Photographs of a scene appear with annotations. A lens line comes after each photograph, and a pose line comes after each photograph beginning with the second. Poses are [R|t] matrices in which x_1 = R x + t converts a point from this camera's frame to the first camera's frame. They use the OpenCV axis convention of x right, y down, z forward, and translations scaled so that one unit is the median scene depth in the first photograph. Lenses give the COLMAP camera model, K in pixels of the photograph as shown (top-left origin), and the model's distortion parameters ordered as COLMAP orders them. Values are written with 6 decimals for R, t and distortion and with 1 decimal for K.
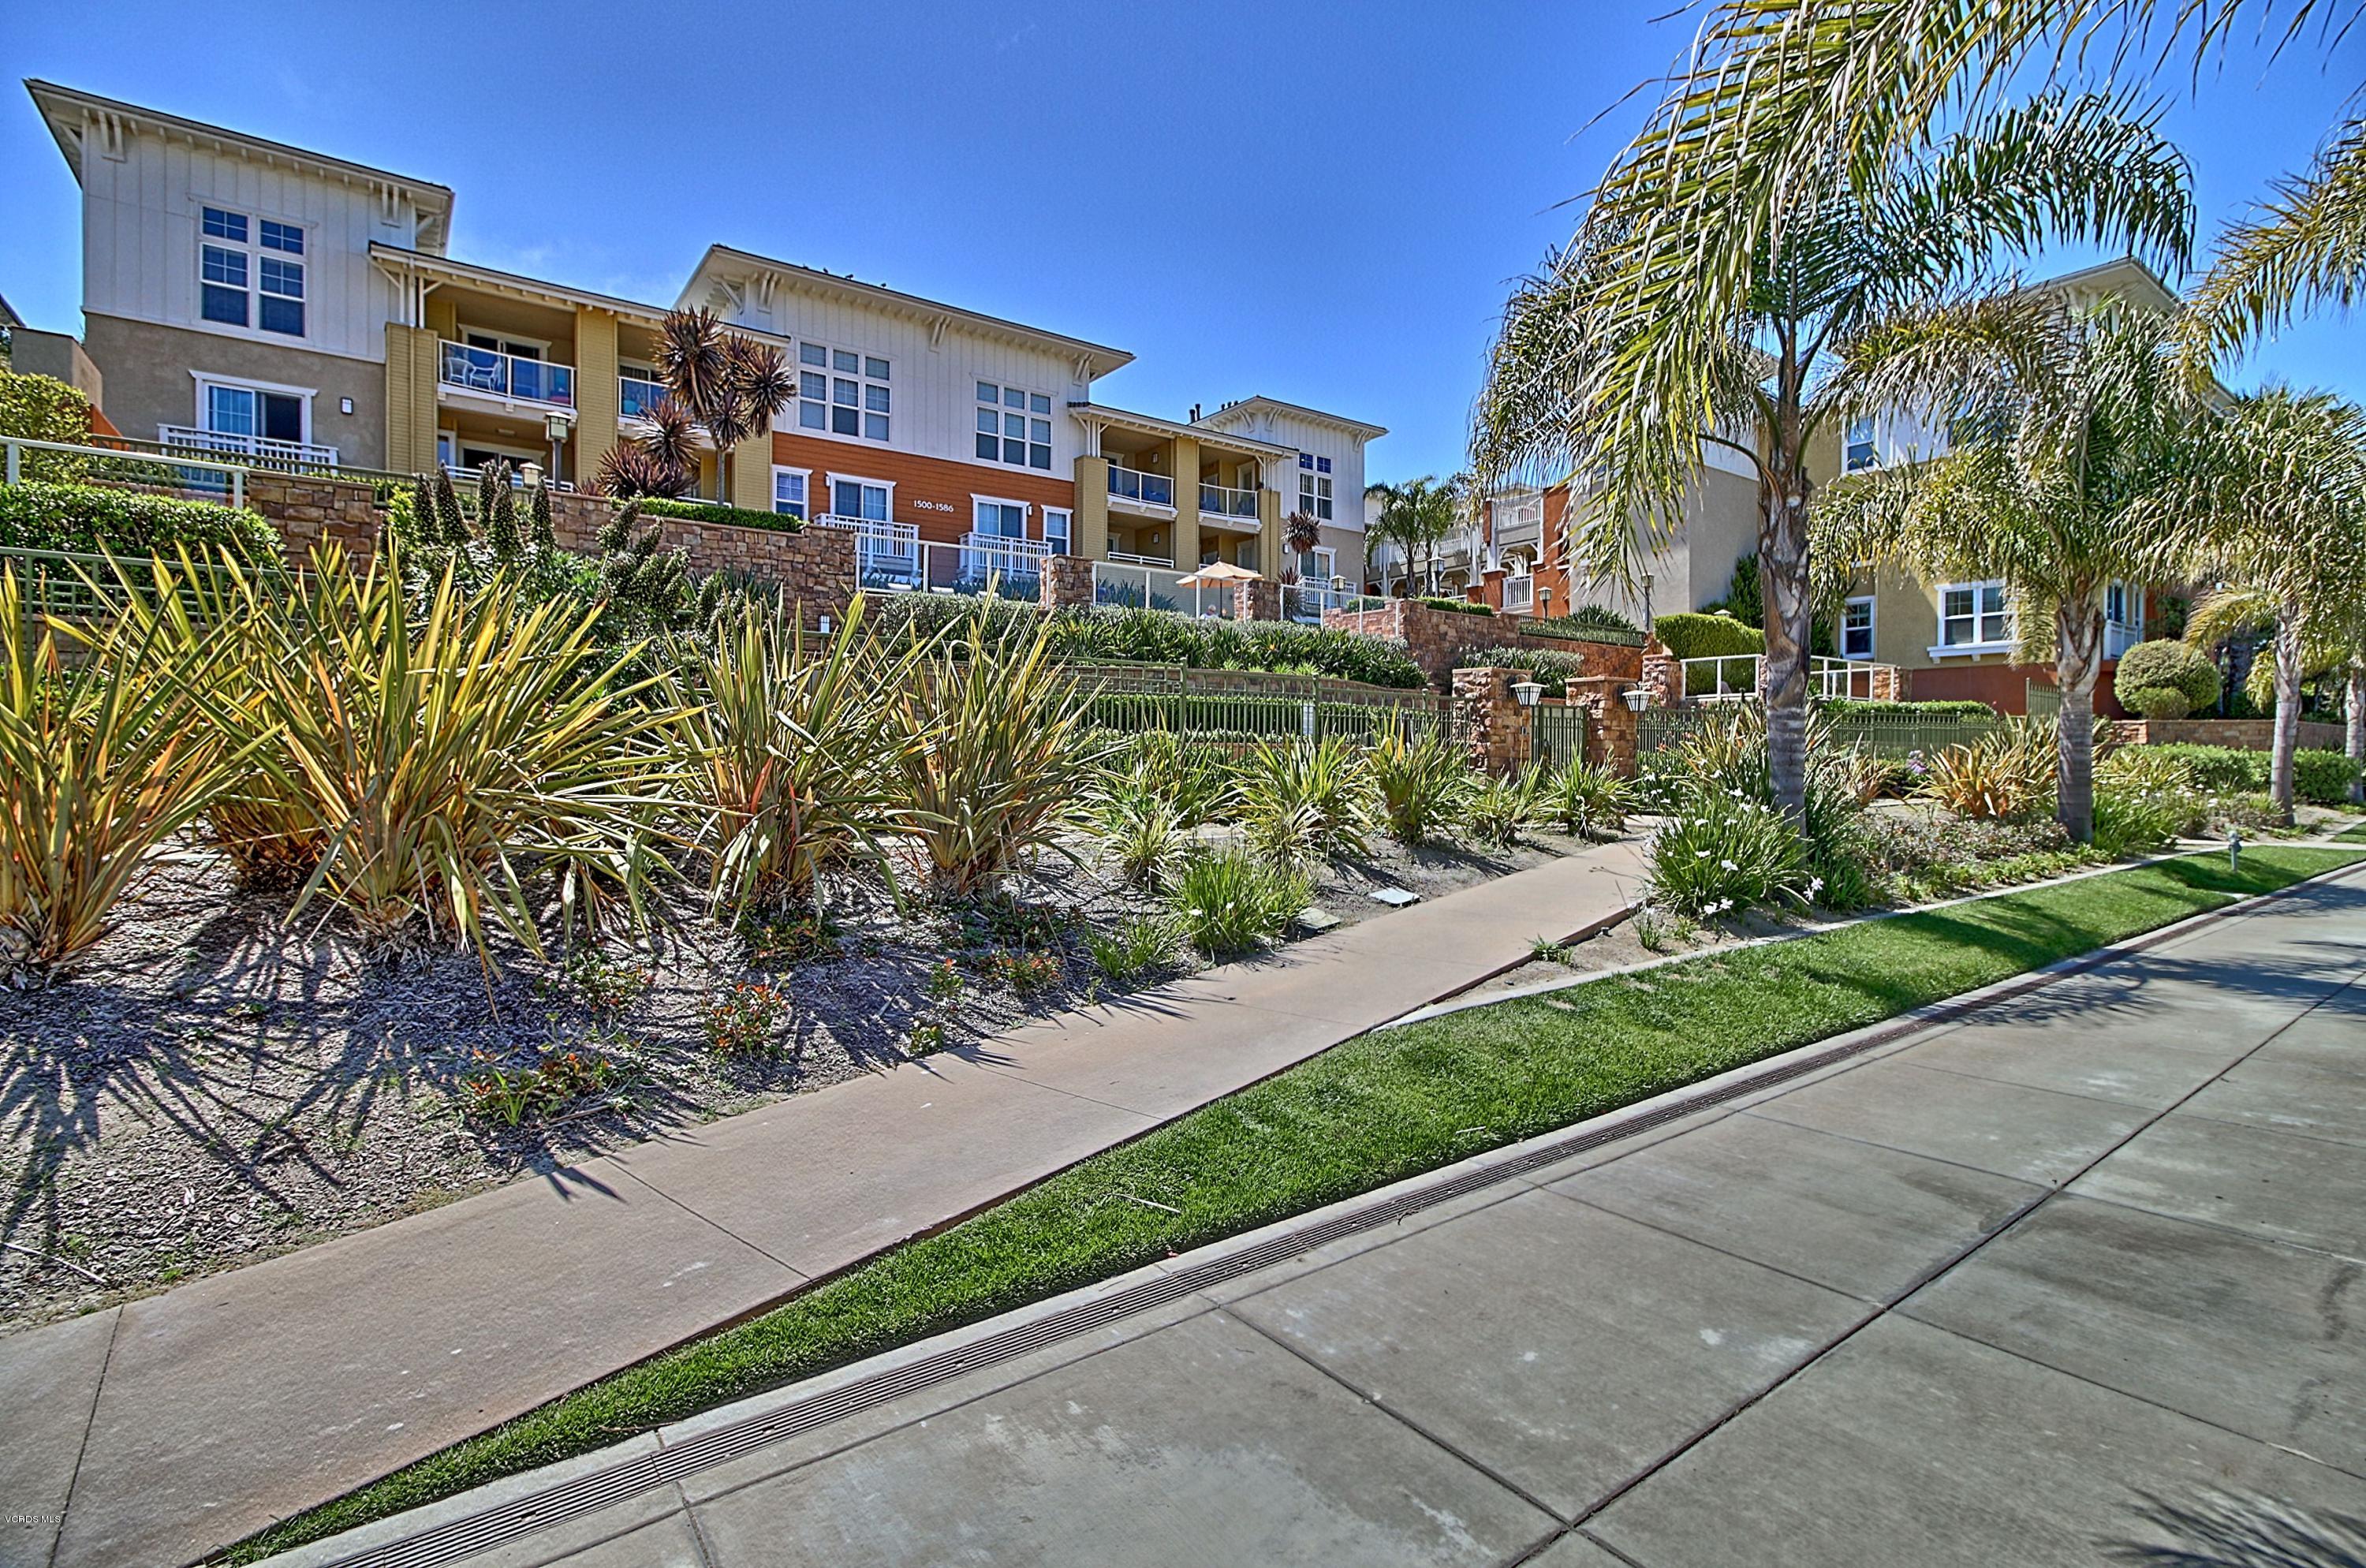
lens RADIAL K [[1100.8, 0, 1186.9], [0, 1100.8, 776.6], [0, 0, 1]] dist [-0.012701, 0.005788]
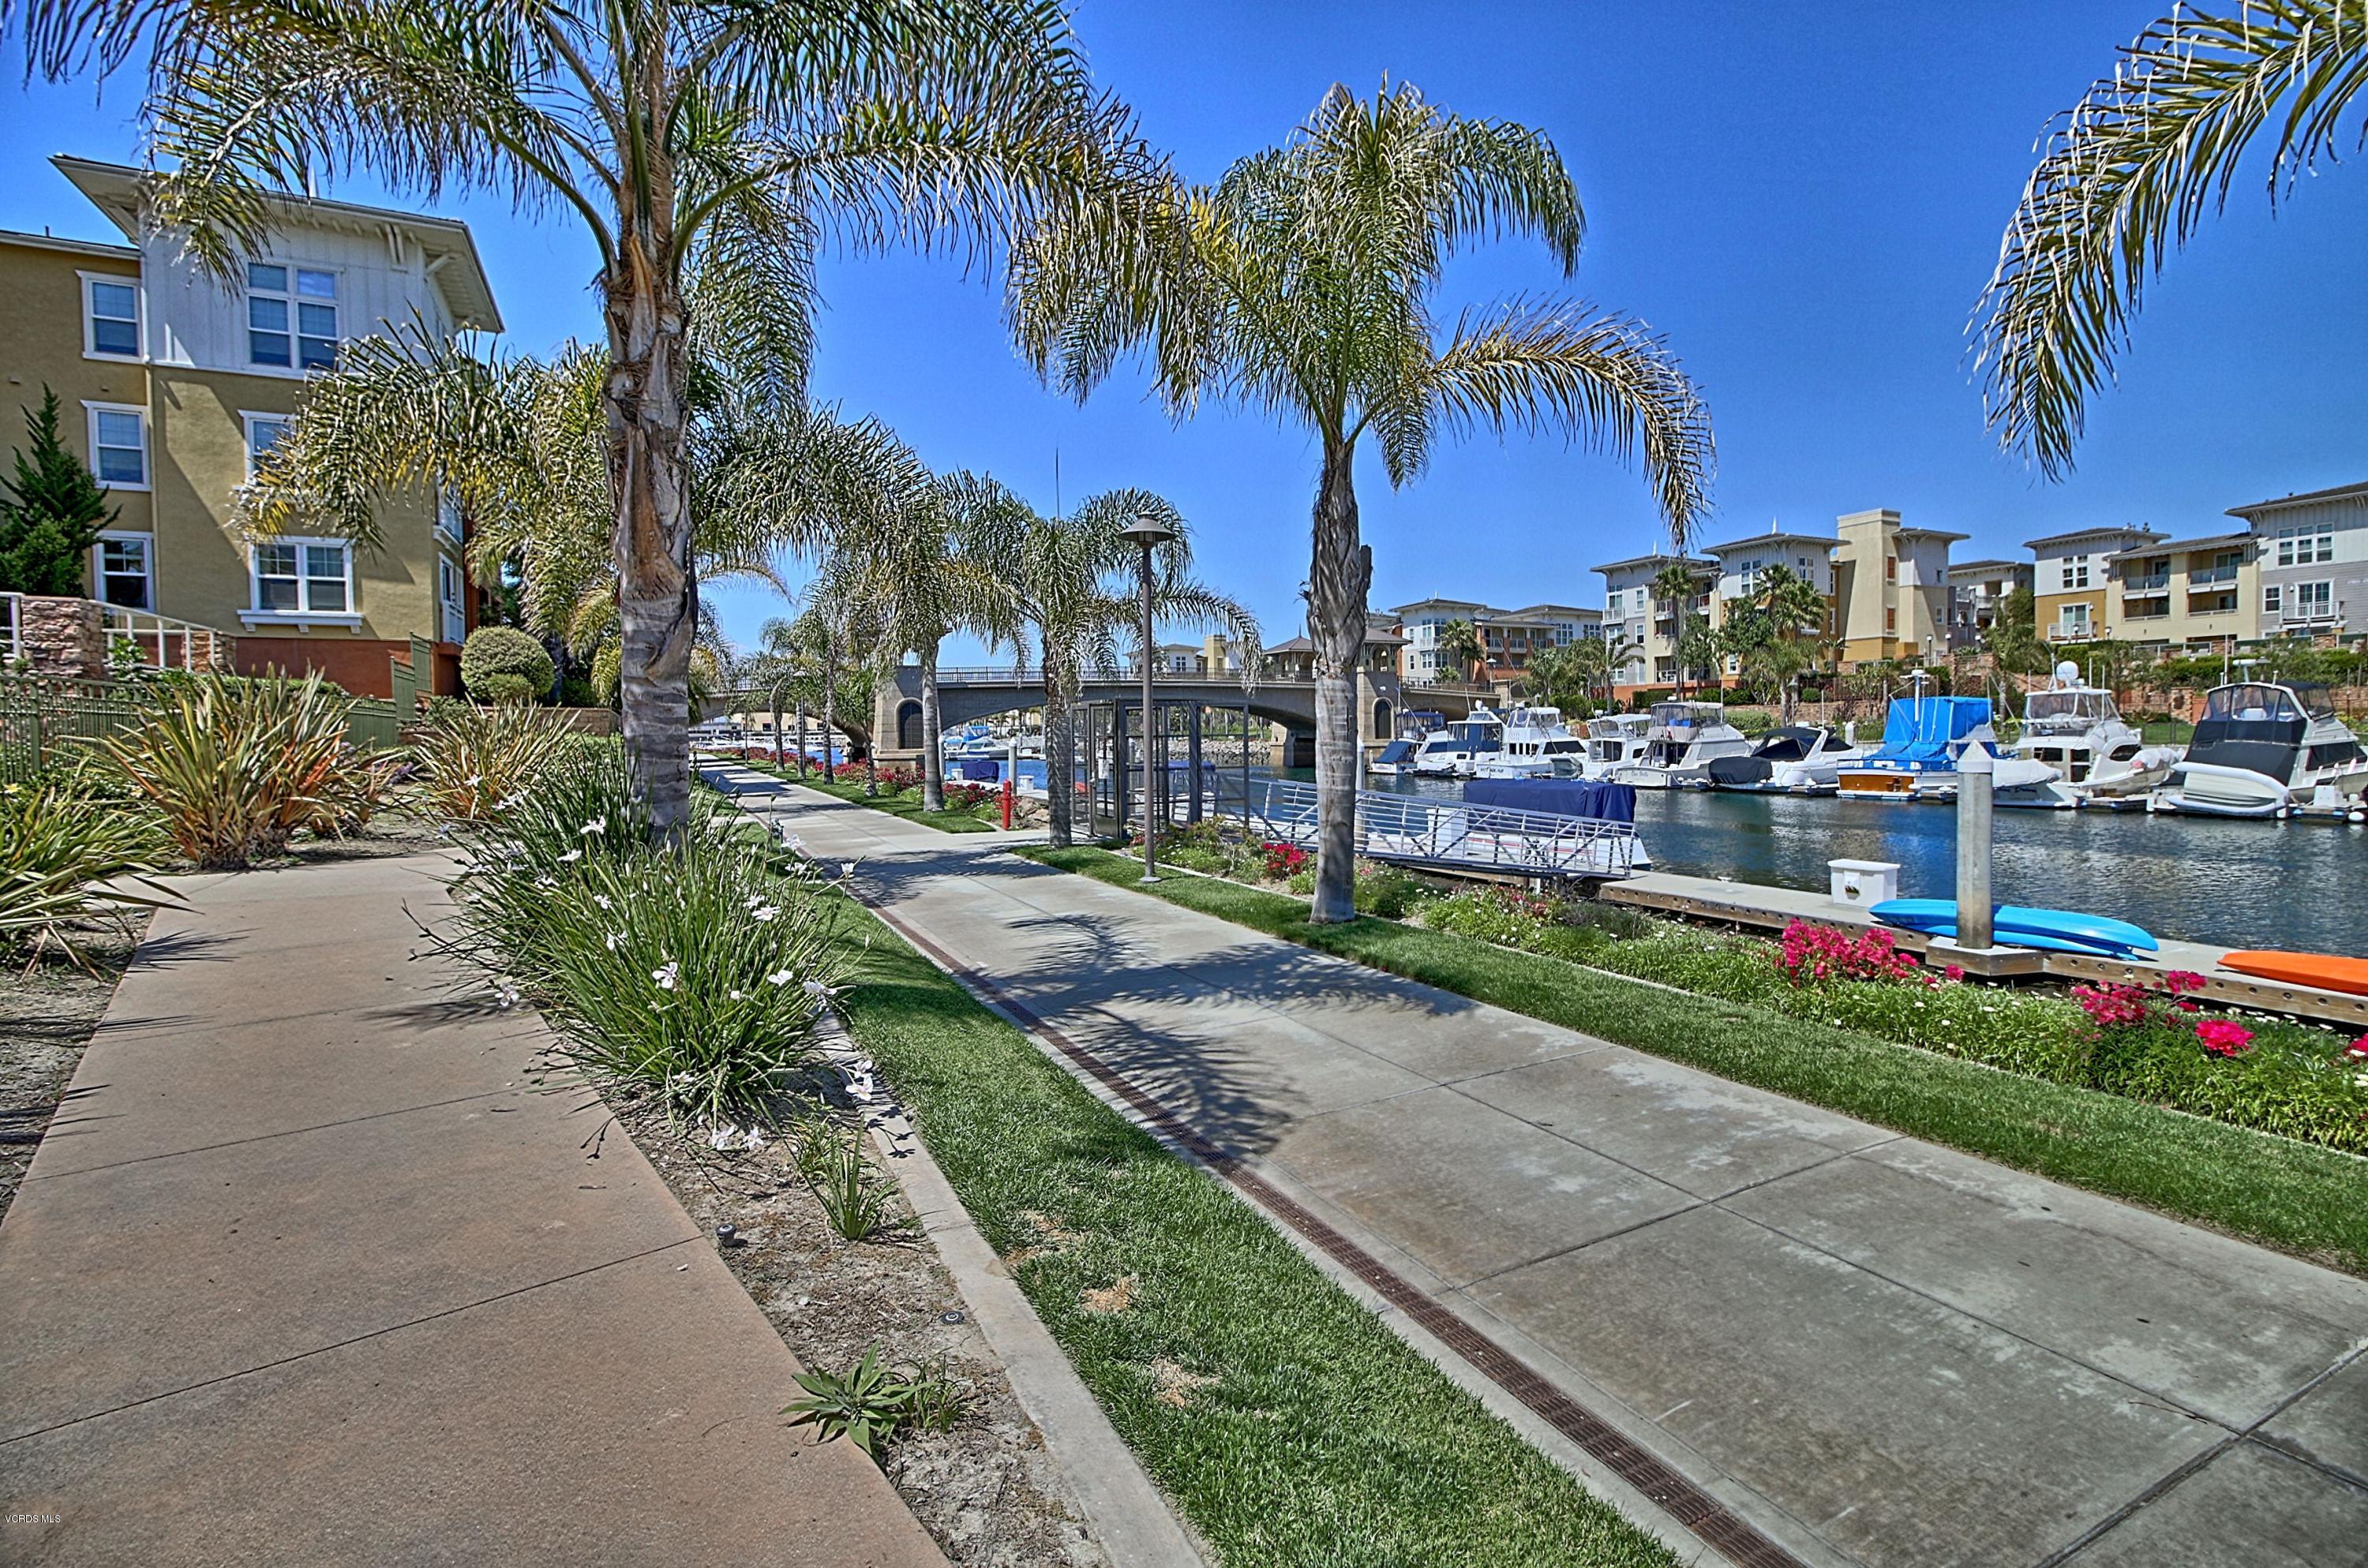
lens RADIAL K [[1101.6, 0, 1190.3], [0, 1101.6, 780.8], [0, 0, 1]] dist [-0.012701, 0.005788]
pose [[0.169760, -0.047035, 0.984362, 0.007027], [0.028515, 0.998677, 0.042802, -0.009437], [-0.985073, 0.020803, 0.170876, 0.214265]]
